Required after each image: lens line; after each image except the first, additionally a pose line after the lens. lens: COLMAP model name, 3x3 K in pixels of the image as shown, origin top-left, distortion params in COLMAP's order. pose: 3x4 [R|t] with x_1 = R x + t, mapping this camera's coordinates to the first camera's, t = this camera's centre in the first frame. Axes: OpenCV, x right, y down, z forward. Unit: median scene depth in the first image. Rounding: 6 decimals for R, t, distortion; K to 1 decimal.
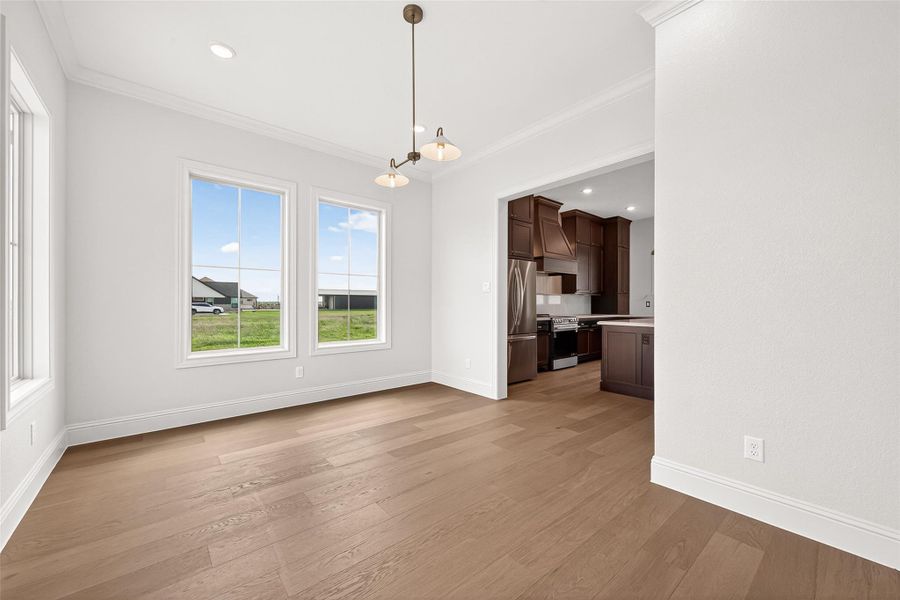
lens RADIAL K [[354.1, 0, 450.3], [0, 354.1, 302.6], [0, 0, 1]] dist [0.001416, -0.000348]
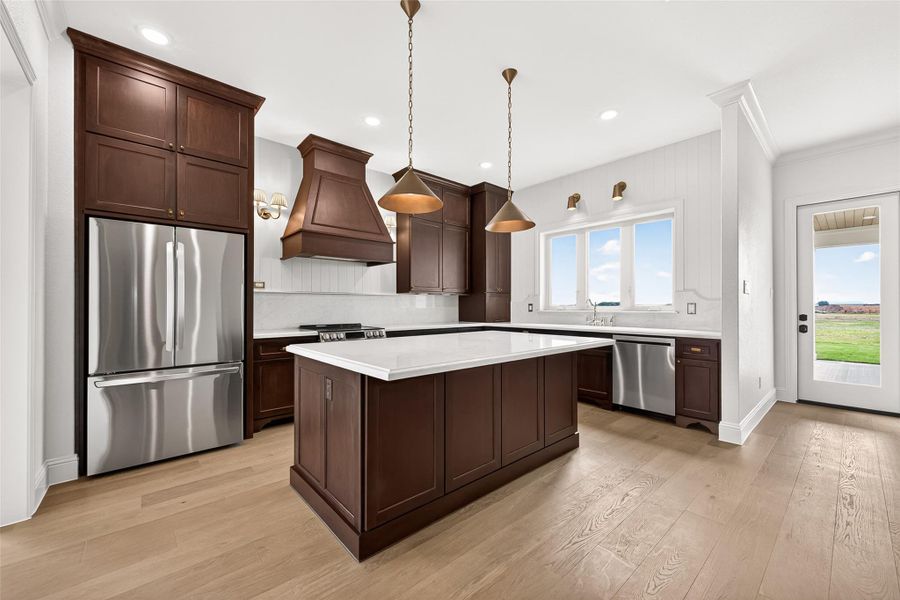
lens RADIAL K [[356.6, 0, 452.6], [0, 356.6, 304.1], [0, 0, 1]] dist [0.005984, -0.000058]
pose [[0.999657, -0.000300, 0.026186, 0.675796], [0.000252, 0.999998, 0.001829, -0.008362], [-0.026187, -0.001822, 0.999655, 0.520298]]
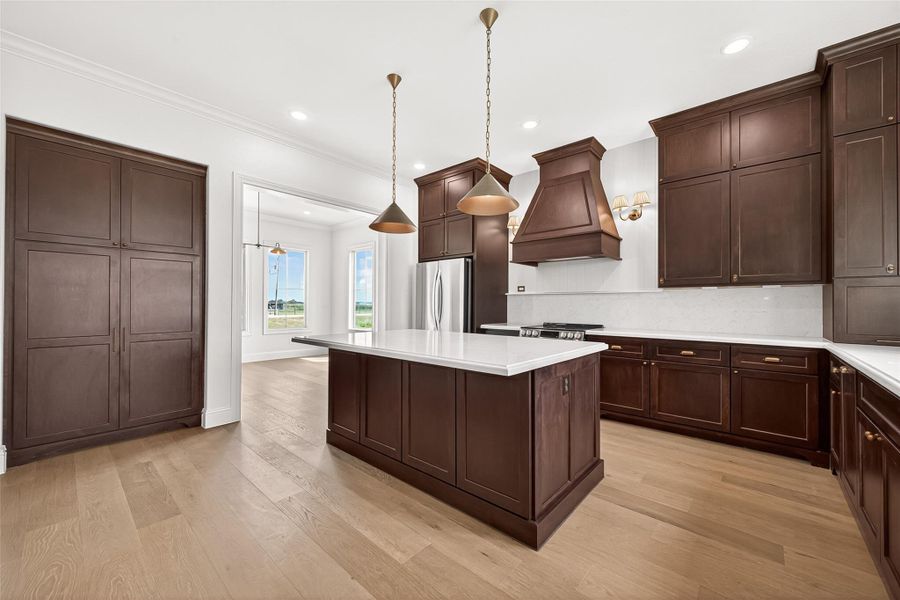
lens RADIAL K [[347.4, 0, 443.7], [0, 347.4, 301.2], [0, 0, 1]] dist [0.000680, -0.000031]
pose [[0.132194, -0.011844, -0.991153, 1.294183], [0.001286, 0.999930, -0.011777, -0.002614], [0.991223, 0.000282, 0.132200, 1.039085]]
